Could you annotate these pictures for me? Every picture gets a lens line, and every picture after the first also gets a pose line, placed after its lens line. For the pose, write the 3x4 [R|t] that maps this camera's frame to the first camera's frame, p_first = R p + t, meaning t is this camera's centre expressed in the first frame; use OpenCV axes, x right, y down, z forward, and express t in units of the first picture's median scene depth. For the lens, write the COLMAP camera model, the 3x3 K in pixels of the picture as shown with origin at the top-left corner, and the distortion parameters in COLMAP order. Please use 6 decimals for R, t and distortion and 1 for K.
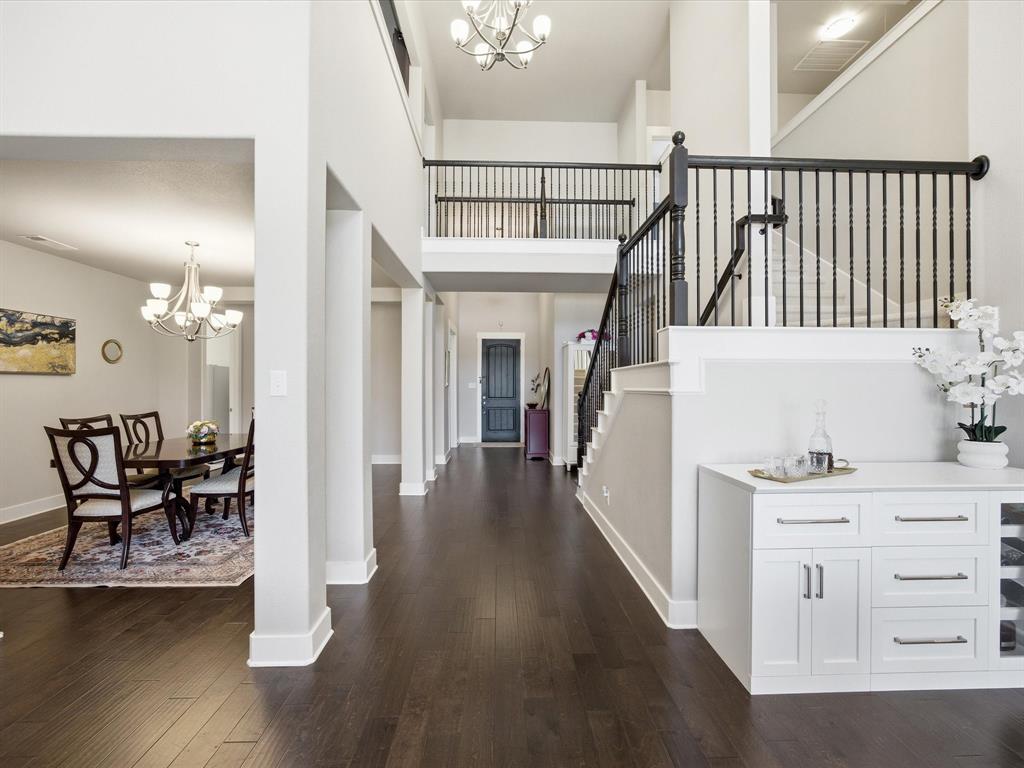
lens RADIAL K [[450.8, 0, 517.6], [0, 450.8, 385.6], [0, 0, 1]] dist [-0.023002, 0.008183]
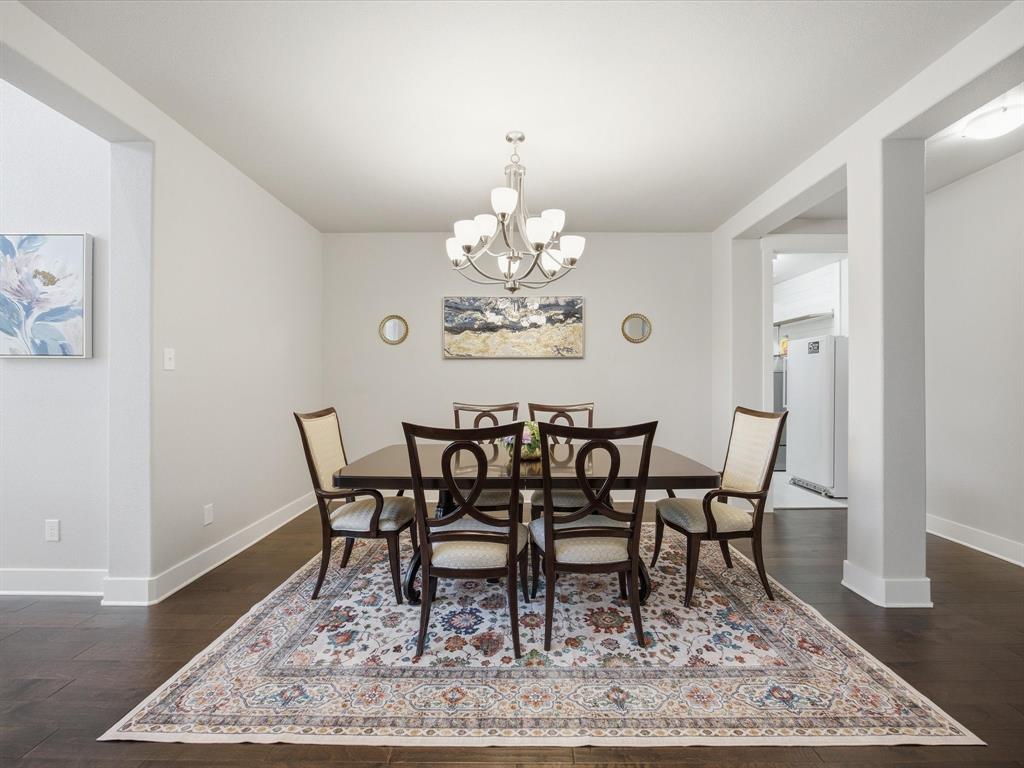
lens RADIAL K [[450.8, 0, 512.4], [0, 450.8, 383.7], [0, 0, 1]] dist [-0.023002, 0.008183]
pose [[-0.046746, 0.002729, -0.998903, -0.095256], [0.000410, 0.999996, 0.002712, 0.027421], [0.998907, -0.000282, -0.046746, 0.993148]]
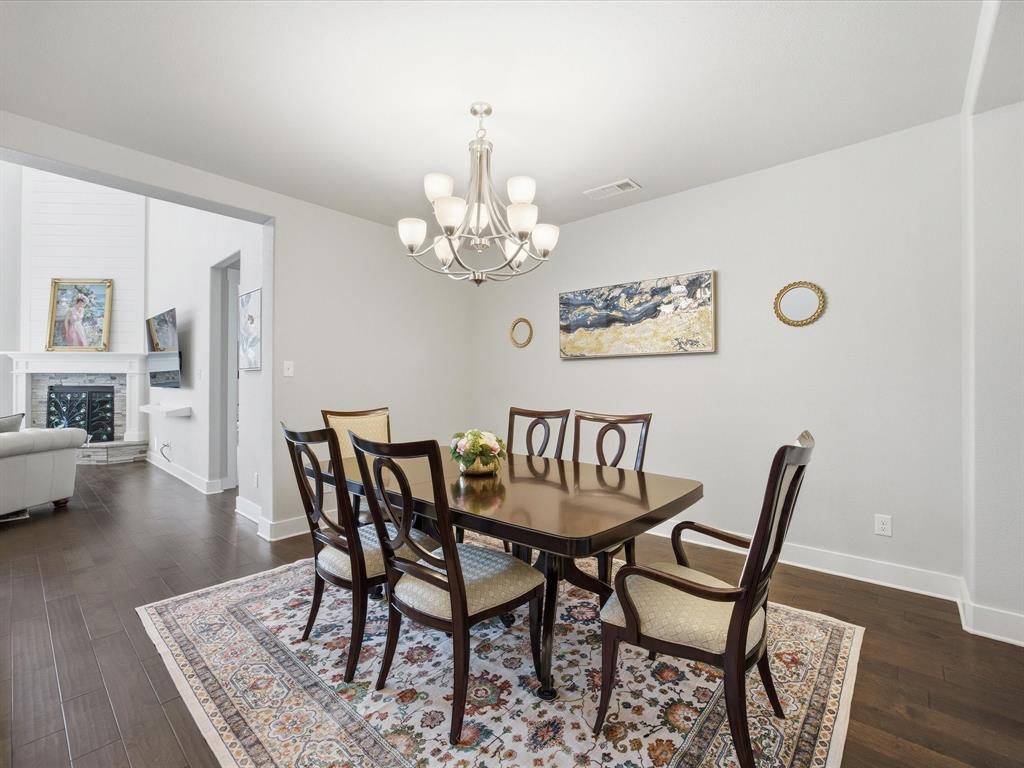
lens RADIAL K [[450.8, 0, 515.8], [0, 450.8, 381.1], [0, 0, 1]] dist [-0.023002, 0.008183]
pose [[-0.691848, -0.004281, -0.722030, -0.345669], [0.000145, 0.999982, -0.006069, 0.024368], [0.722043, -0.004304, -0.691835, 1.376832]]
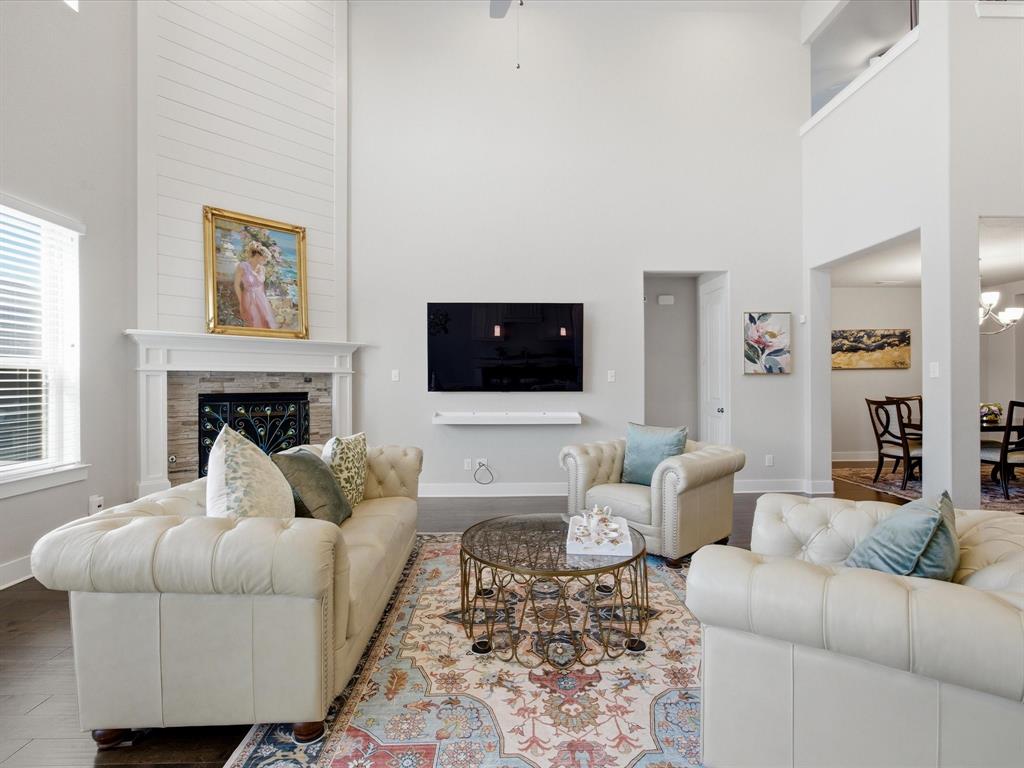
lens RADIAL K [[491.0, 0, 511.2], [0, 491.0, 383.3], [0, 0, 1]] dist [-0.004329, 0.002117]
pose [[-0.016410, 0.000089, -0.999865, 0.637513], [0.007540, 0.999972, -0.000034, 0.014699], [0.999837, -0.007540, -0.016411, -0.265353]]
